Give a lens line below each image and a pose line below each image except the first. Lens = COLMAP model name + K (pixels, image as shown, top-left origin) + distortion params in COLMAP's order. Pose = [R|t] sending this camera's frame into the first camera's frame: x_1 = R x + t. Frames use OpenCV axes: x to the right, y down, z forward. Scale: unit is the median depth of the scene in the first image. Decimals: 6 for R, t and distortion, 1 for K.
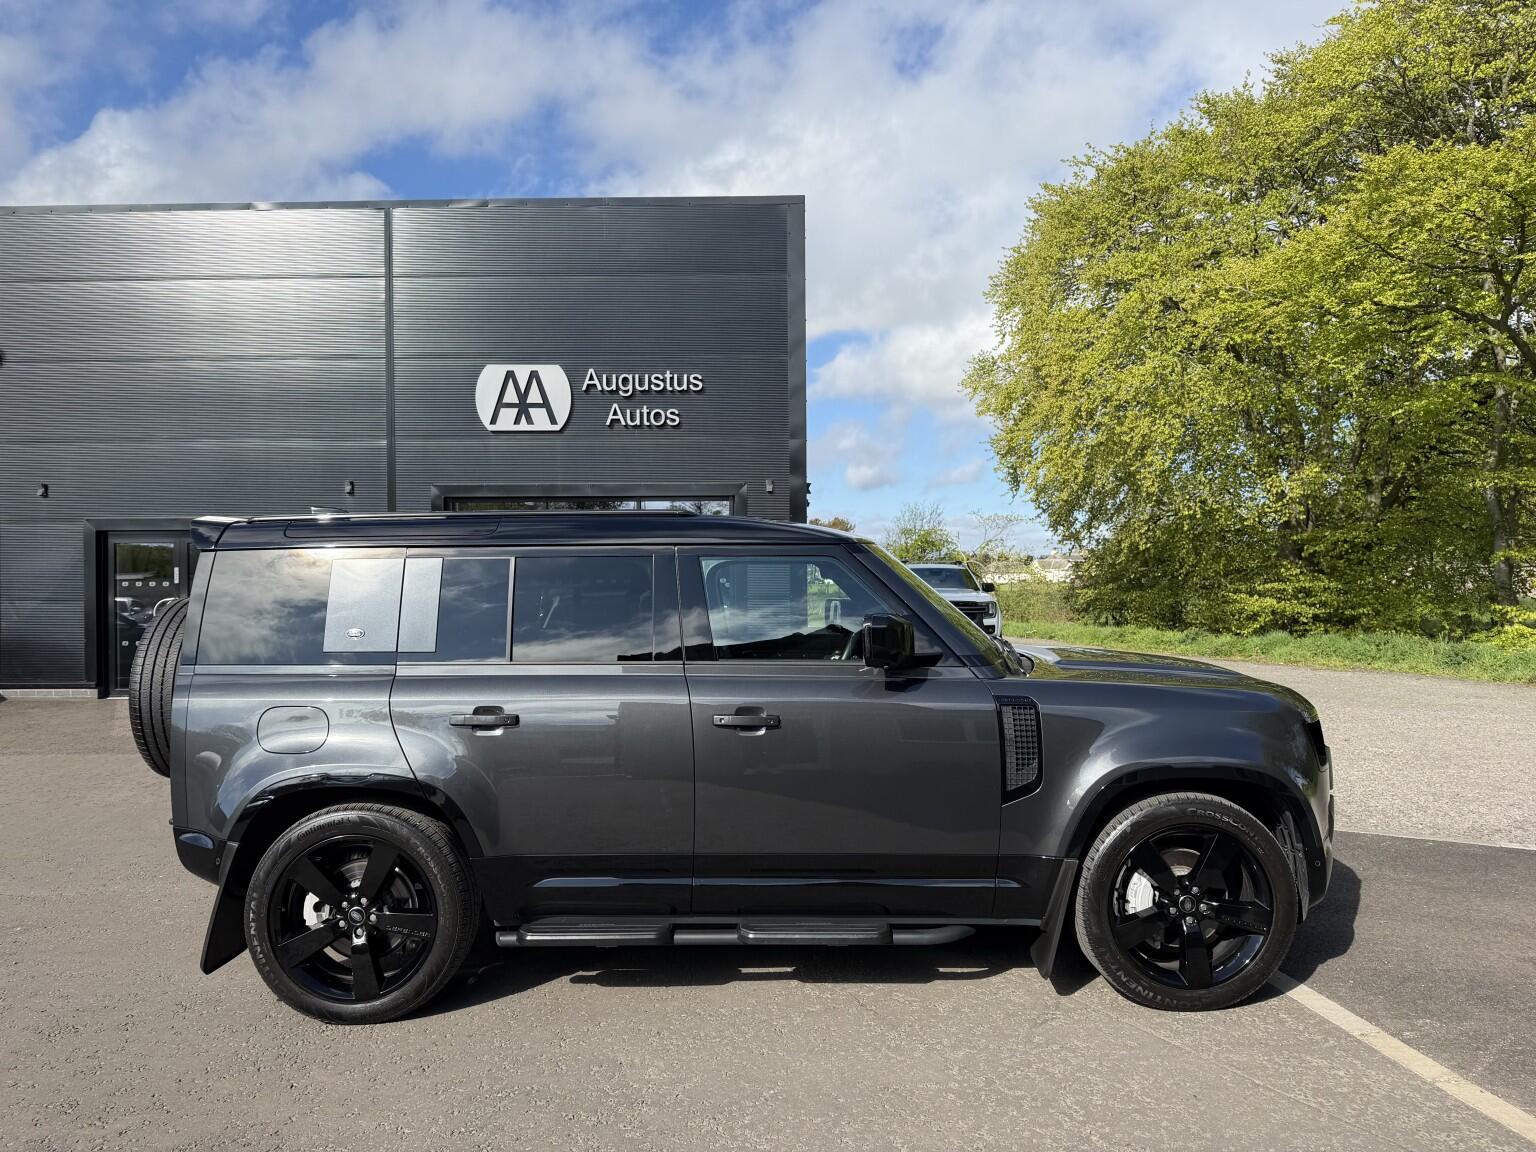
lens RADIAL K [[1106.7, 0, 779.4], [0, 1106.7, 578.8], [0, 0, 1]] dist [0.036785, -0.041009]
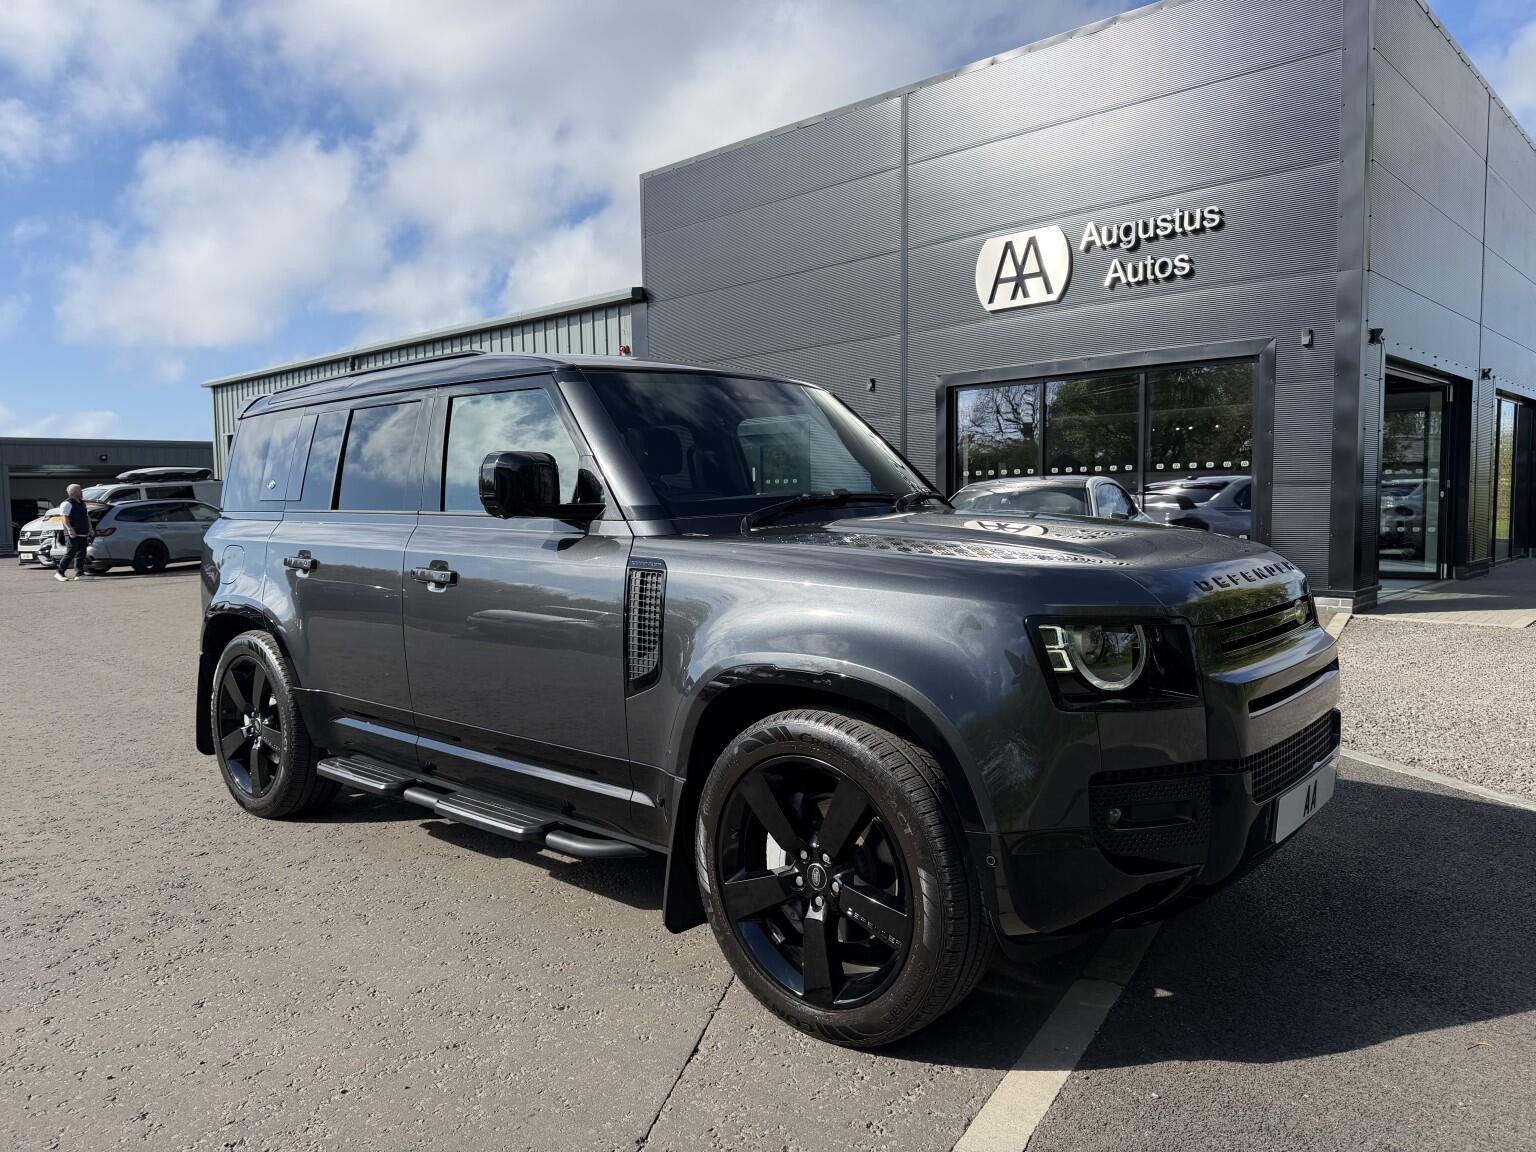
lens RADIAL K [[1106.7, 0, 731.2], [0, 1106.7, 582.7], [0, 0, 1]] dist [0.036785, -0.041009]
pose [[0.723835, 0.043896, -0.688575, 0.240716], [0.012812, 0.996947, 0.077022, 0.021294], [0.689854, -0.064574, 0.721063, 0.157406]]
